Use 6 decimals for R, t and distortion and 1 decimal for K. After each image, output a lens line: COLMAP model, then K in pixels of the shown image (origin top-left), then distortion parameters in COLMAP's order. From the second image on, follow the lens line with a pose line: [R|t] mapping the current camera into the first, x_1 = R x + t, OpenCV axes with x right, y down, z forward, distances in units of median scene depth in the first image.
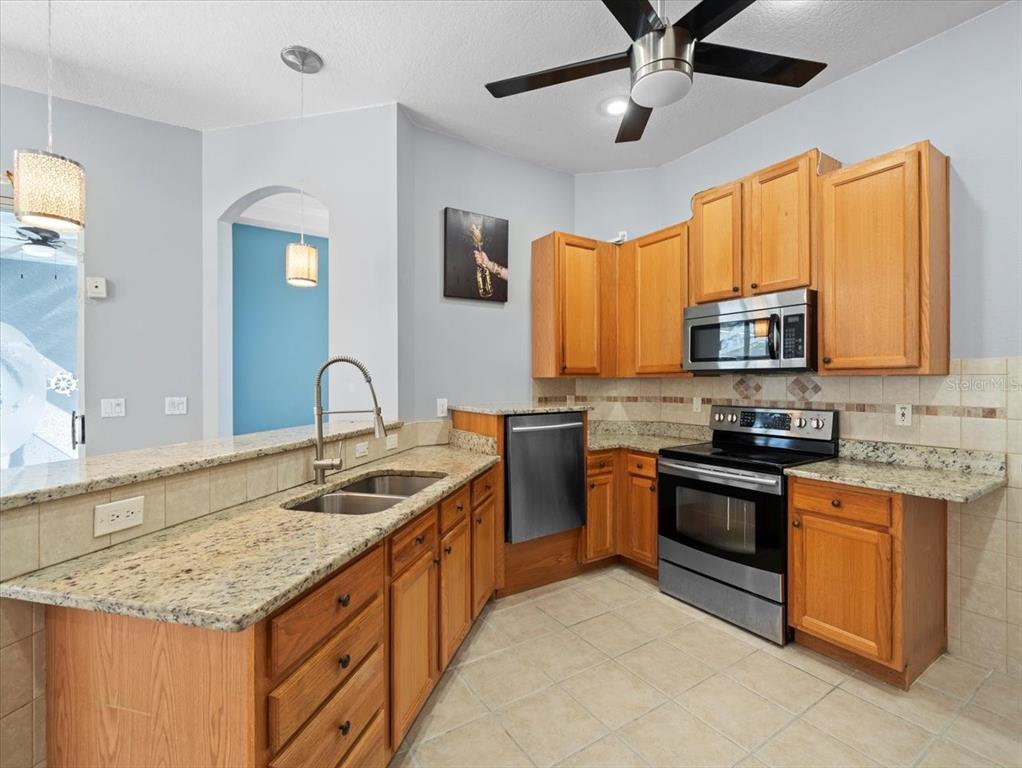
lens RADIAL K [[466.4, 0, 510.3], [0, 466.4, 382.5], [0, 0, 1]] dist [-0.002071, 0.000473]
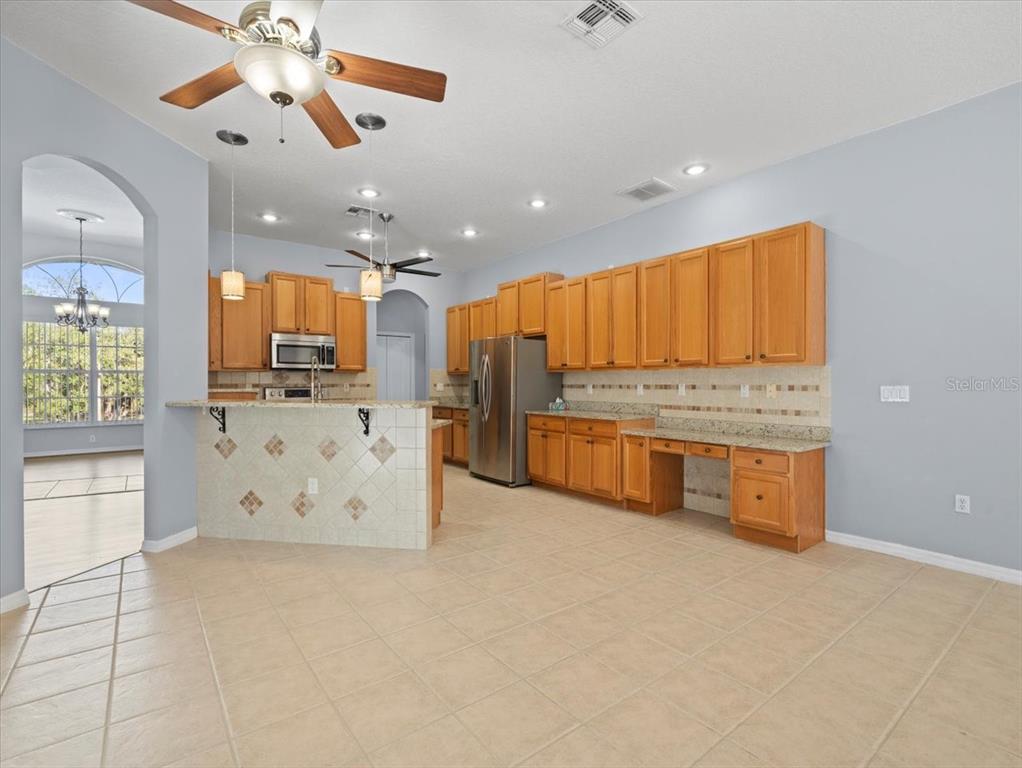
lens RADIAL K [[466.4, 0, 509.0], [0, 466.4, 382.4], [0, 0, 1]] dist [-0.002071, 0.000473]
pose [[-0.086325, 0.003660, 0.996260, -1.798902], [0.005437, 0.999980, -0.003203, 0.050070], [-0.996252, 0.005141, -0.086344, 0.283494]]
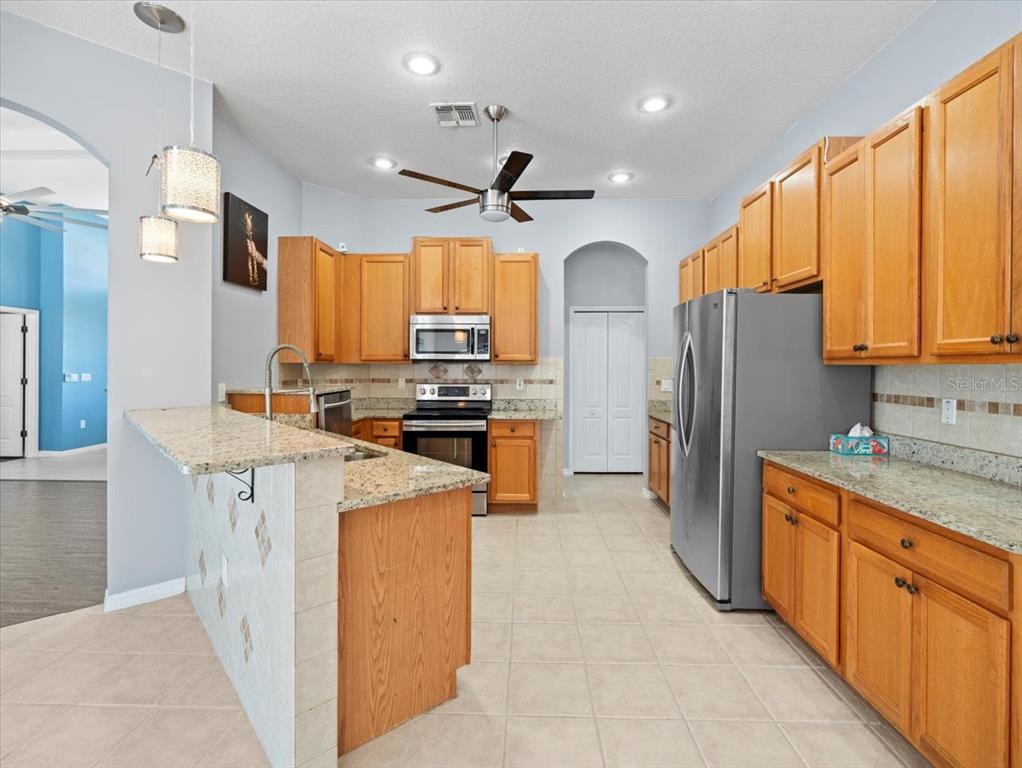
lens RADIAL K [[478.9, 0, 519.1], [0, 478.9, 368.8], [0, 0, 1]] dist [-0.005528, -0.000540]
pose [[0.555088, 0.005159, 0.831776, -0.790534], [-0.004496, 0.999985, -0.003202, 0.008850], [-0.831780, -0.001963, 0.555103, -0.110999]]
